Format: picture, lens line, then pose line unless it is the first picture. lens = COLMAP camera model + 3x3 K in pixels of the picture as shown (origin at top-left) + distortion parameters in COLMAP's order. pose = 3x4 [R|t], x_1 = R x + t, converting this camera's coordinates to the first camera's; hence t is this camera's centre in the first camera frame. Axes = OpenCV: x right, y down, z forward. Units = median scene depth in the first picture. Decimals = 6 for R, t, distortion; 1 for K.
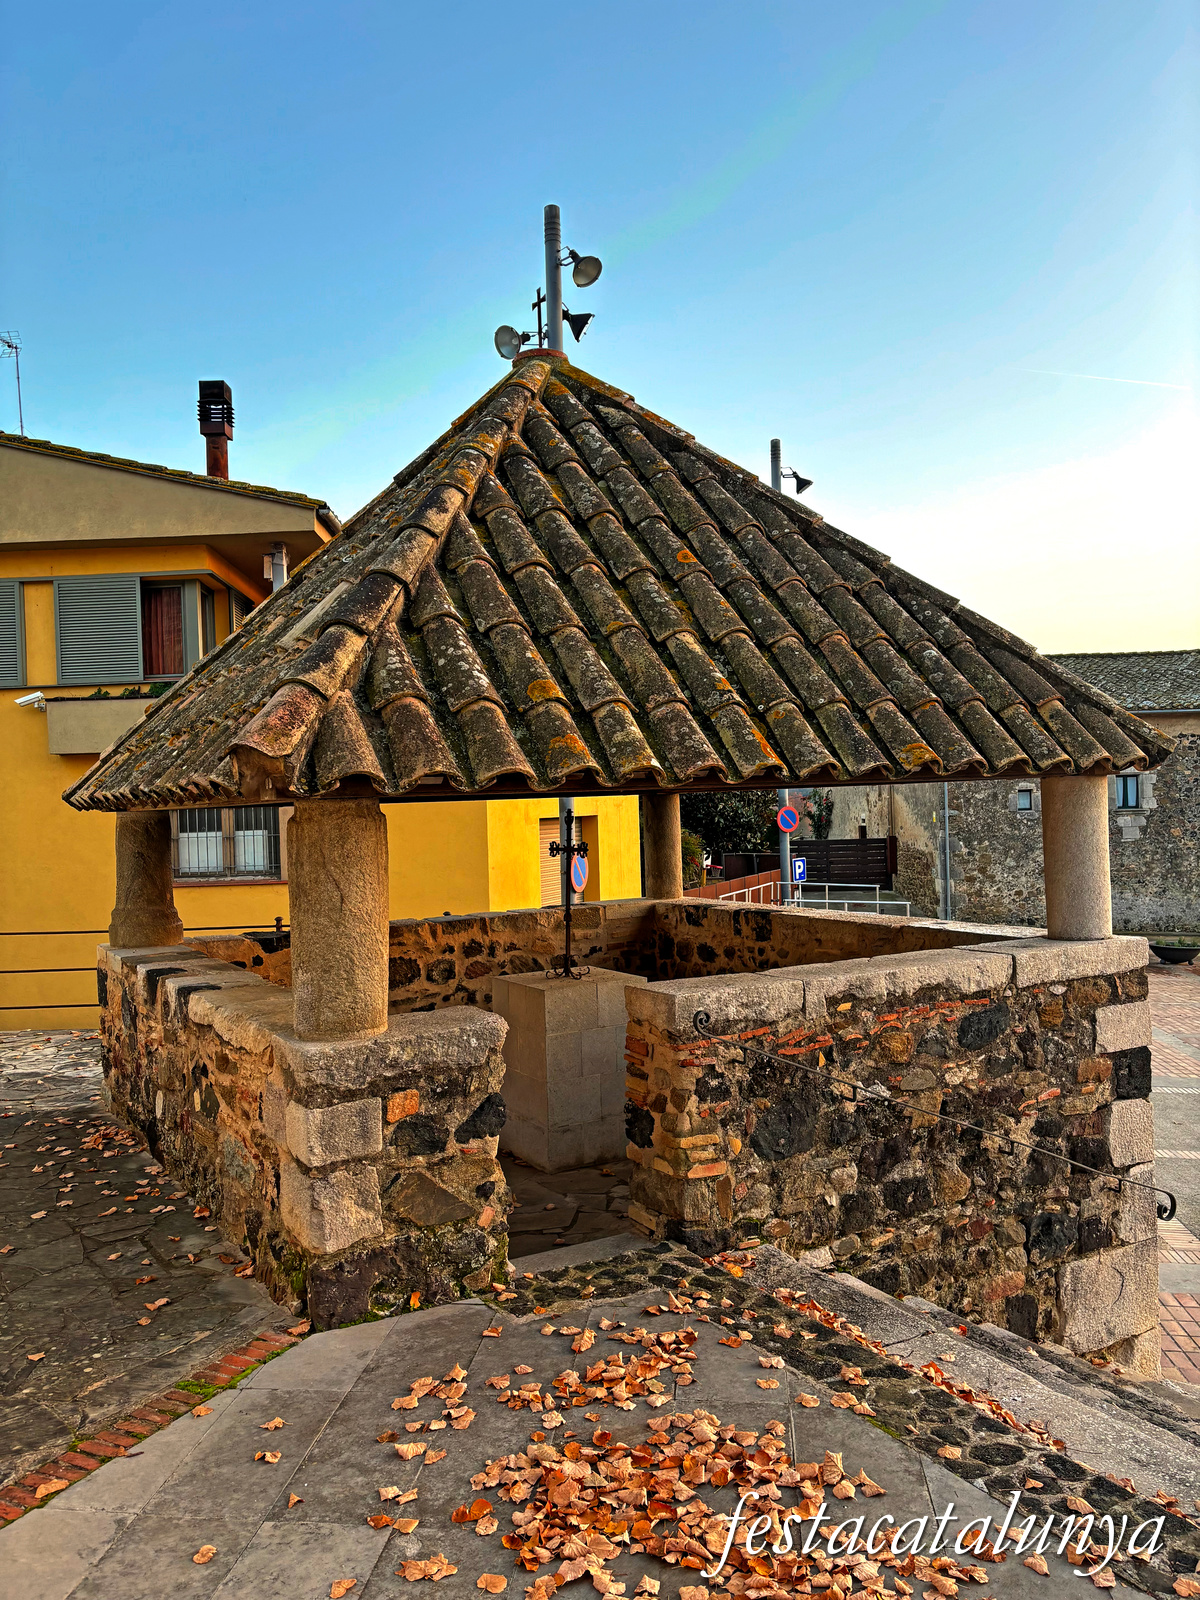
lens RADIAL K [[1199.2, 0, 600.0], [0, 1199.2, 800.0], [0, 0, 1]] dist [0.094124, -0.182834]
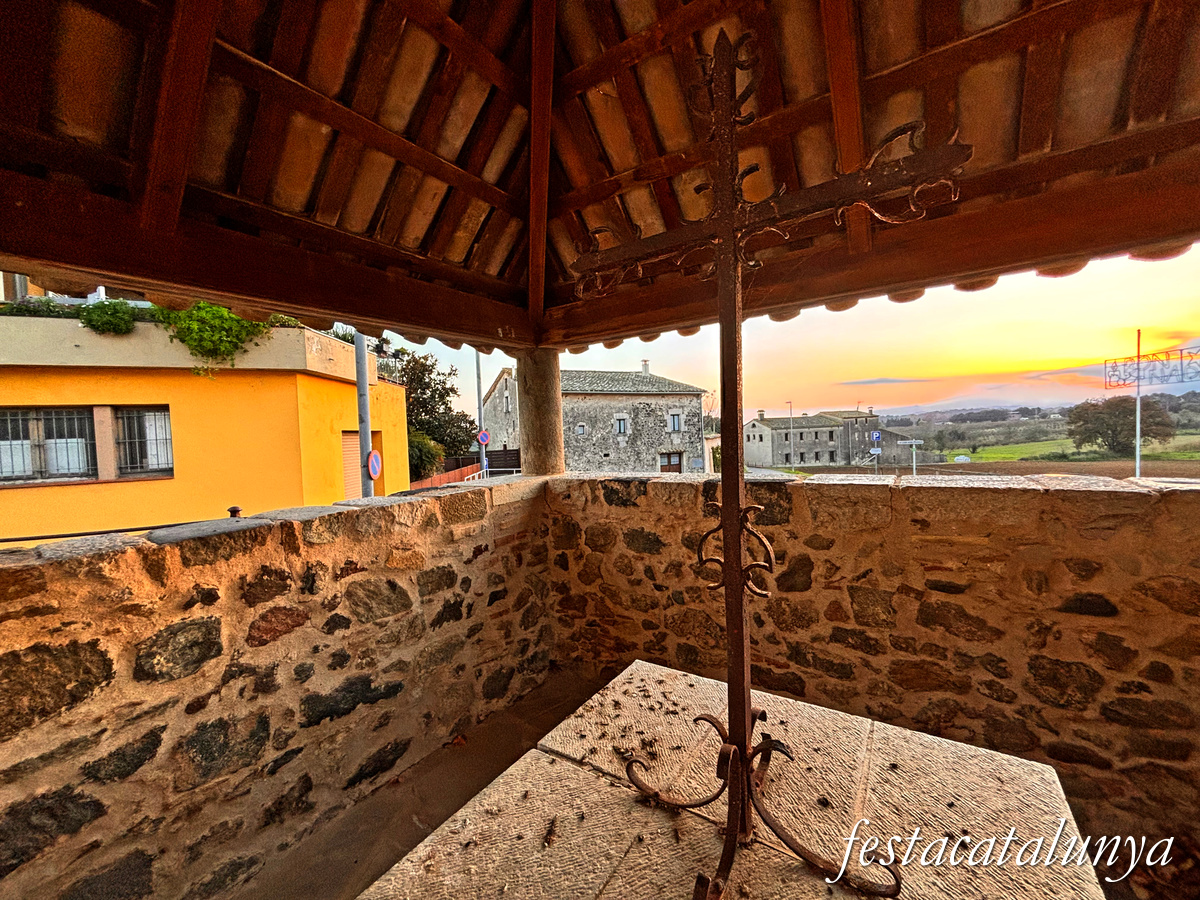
lens RADIAL K [[478.5, 0, 600.0], [0, 478.5, 450.0], [0, 0, 1]] dist [0.016064, -0.009505]
pose [[0.896679, -0.020675, 0.442198, -0.065950], [0.010480, 0.999620, 0.025488, 0.061431], [-0.442557, -0.018220, 0.896555, 0.738645]]
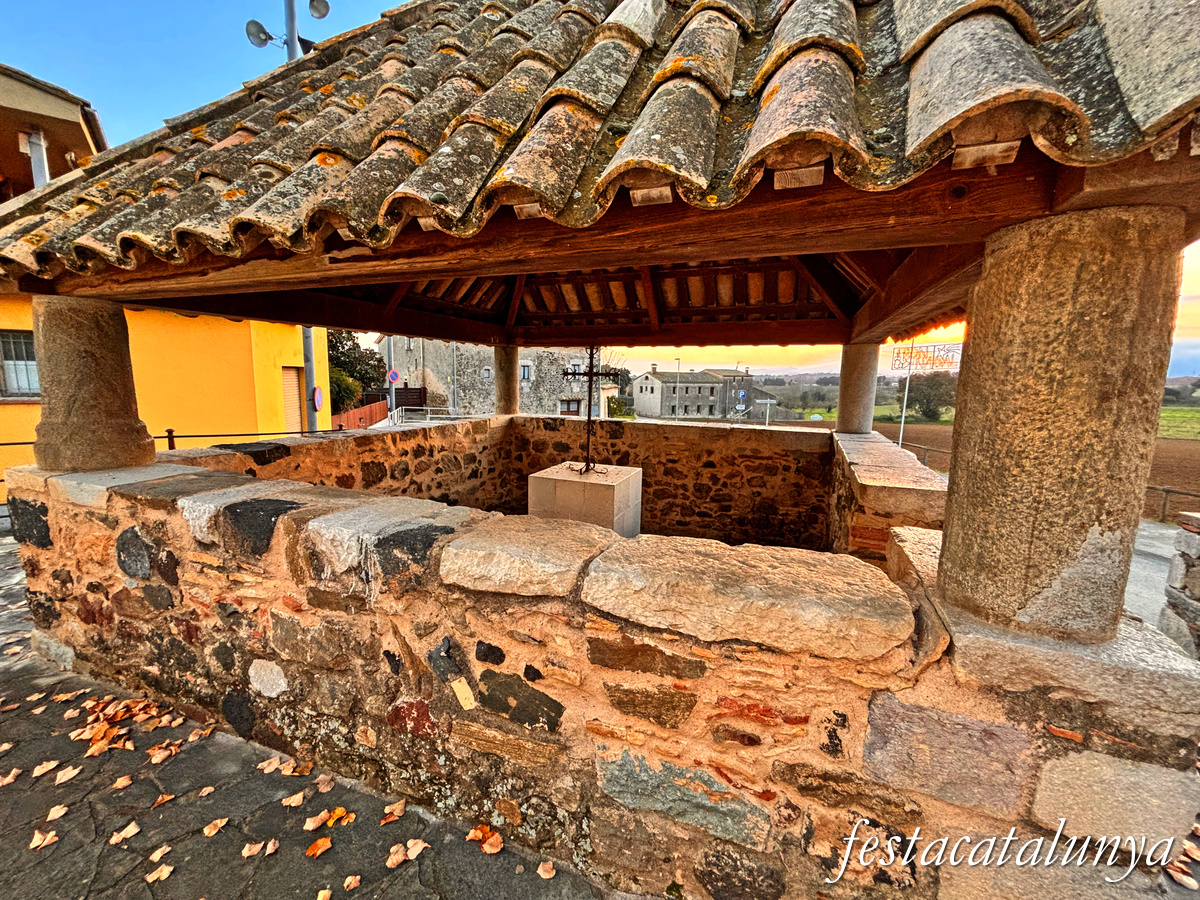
lens RADIAL K [[478.5, 0, 600.0], [0, 478.5, 450.0], [0, 0, 1]] dist [0.016064, -0.009505]
pose [[0.784444, -0.045778, 0.618507, -0.267946], [-0.049376, 0.989497, 0.135859, 0.040282], [-0.618231, -0.137114, 0.773945, 0.462823]]
